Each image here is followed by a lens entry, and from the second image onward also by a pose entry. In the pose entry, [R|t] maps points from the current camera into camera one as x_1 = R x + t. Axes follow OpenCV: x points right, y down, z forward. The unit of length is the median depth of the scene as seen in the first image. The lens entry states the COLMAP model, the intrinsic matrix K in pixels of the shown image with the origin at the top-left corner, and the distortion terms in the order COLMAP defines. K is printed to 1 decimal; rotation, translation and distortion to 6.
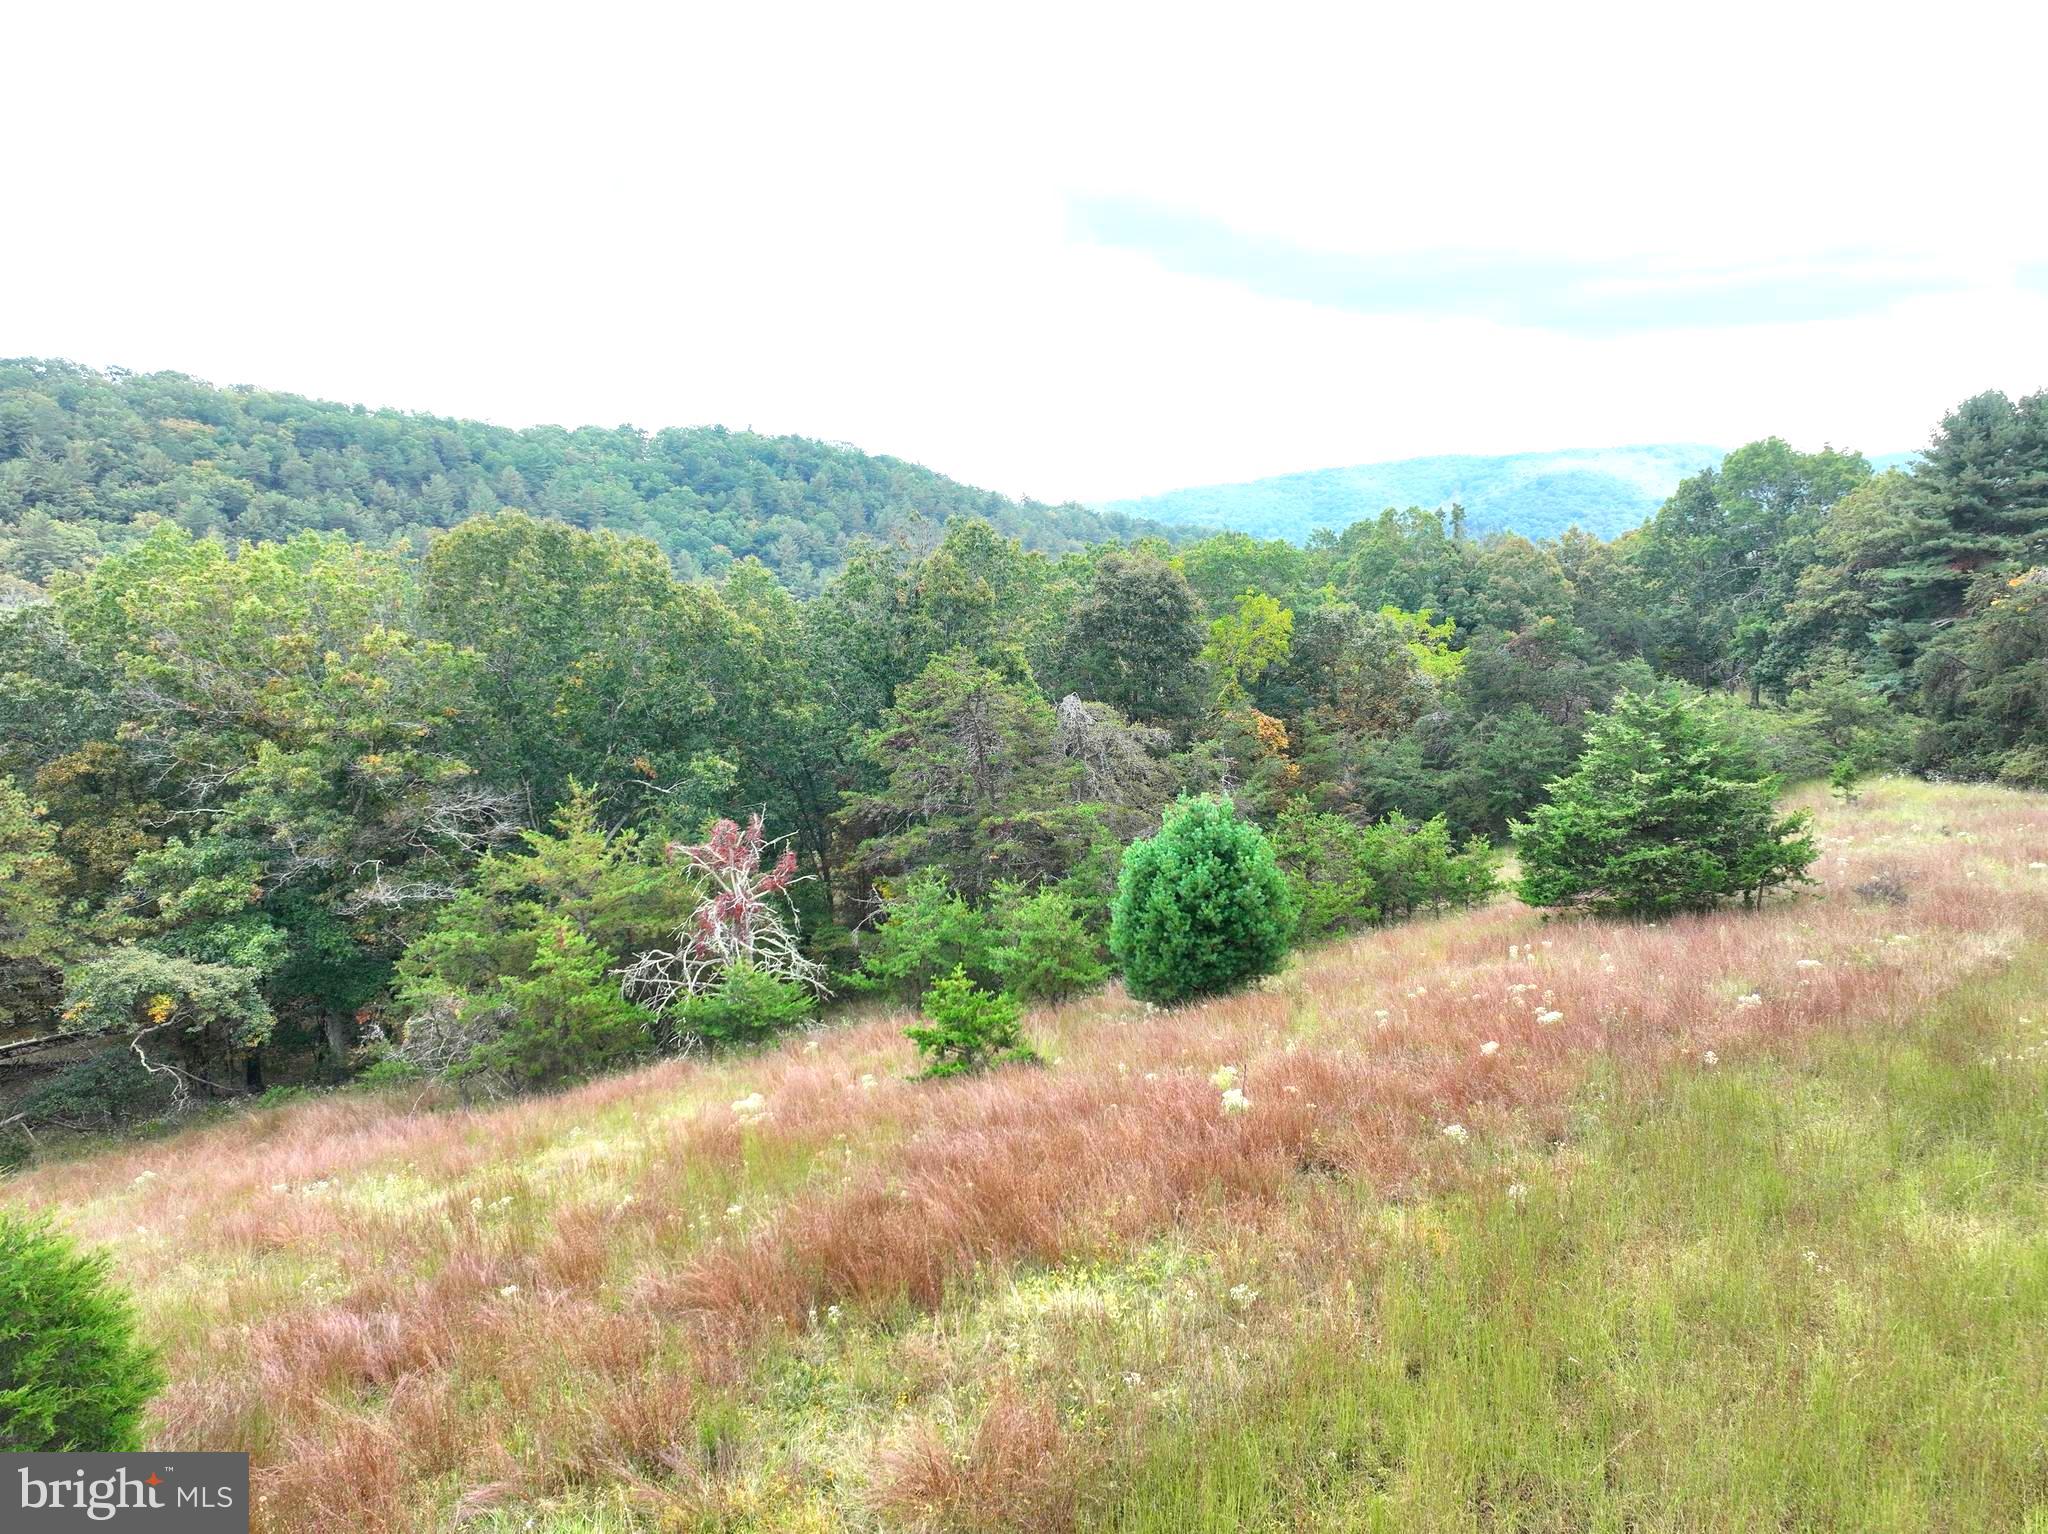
lens RADIAL K [[1436.7, 0, 1029.8], [0, 1436.7, 770.6], [0, 0, 1]] dist [0.004455, 0.009867]
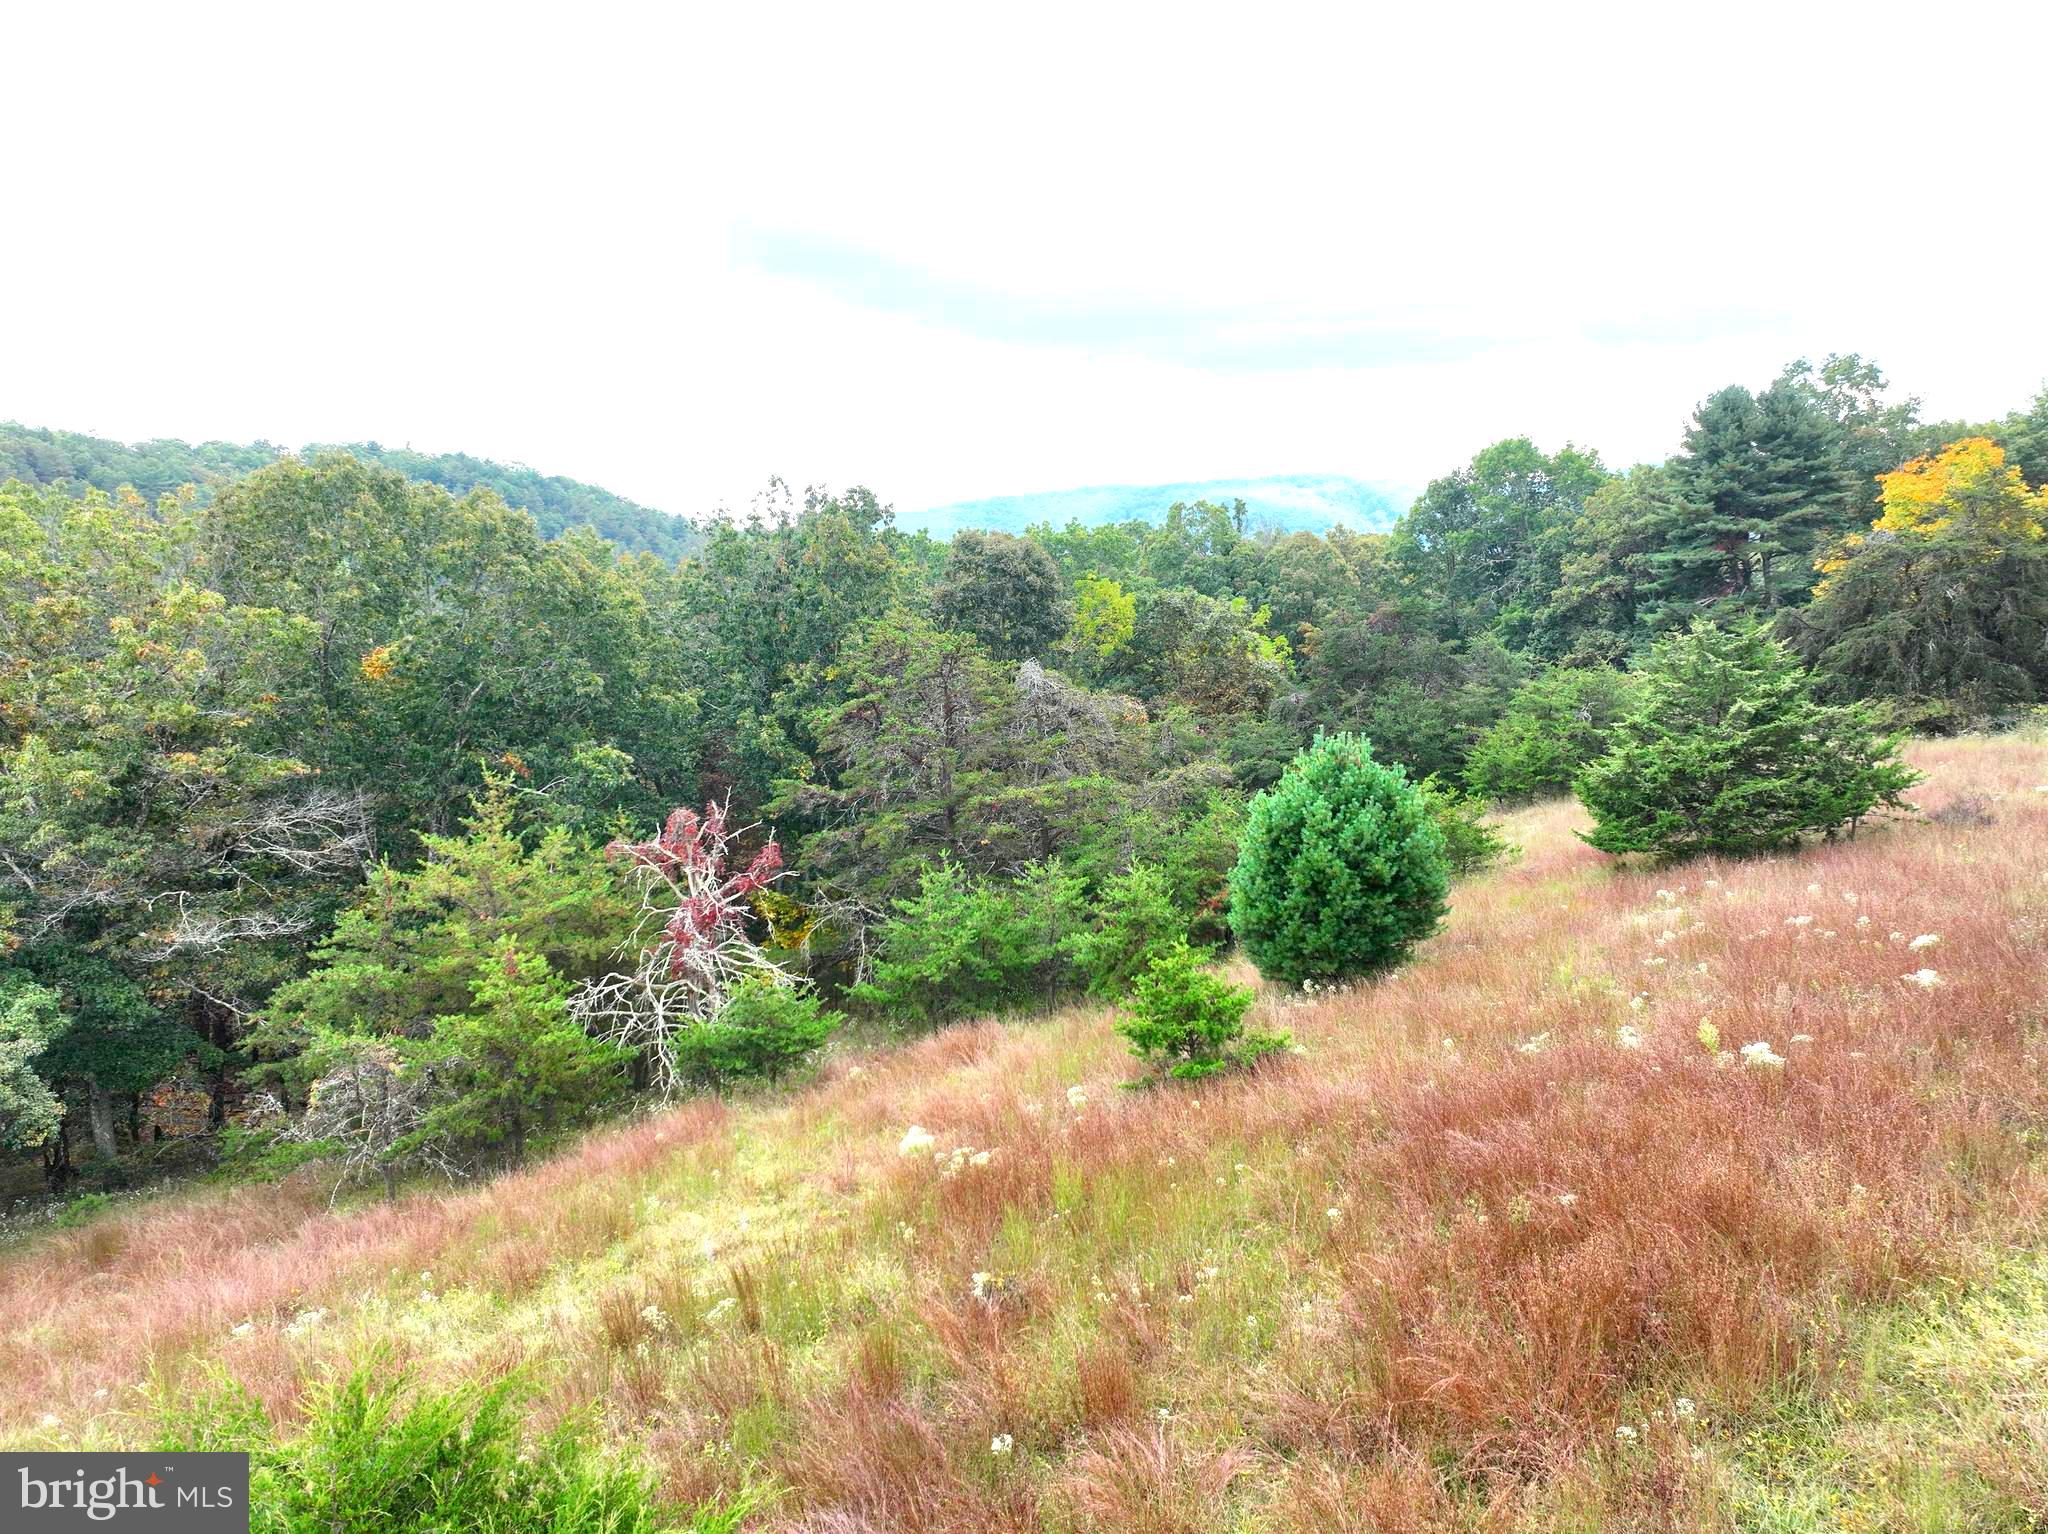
lens RADIAL K [[1436.7, 0, 1019.9], [0, 1436.7, 764.0], [0, 0, 1]] dist [0.004455, 0.009867]
pose [[0.974704, -0.039474, 0.219985, -0.127455], [0.045310, 0.998741, -0.021546, 0.021929], [-0.218857, 0.030969, 0.975265, 0.101124]]
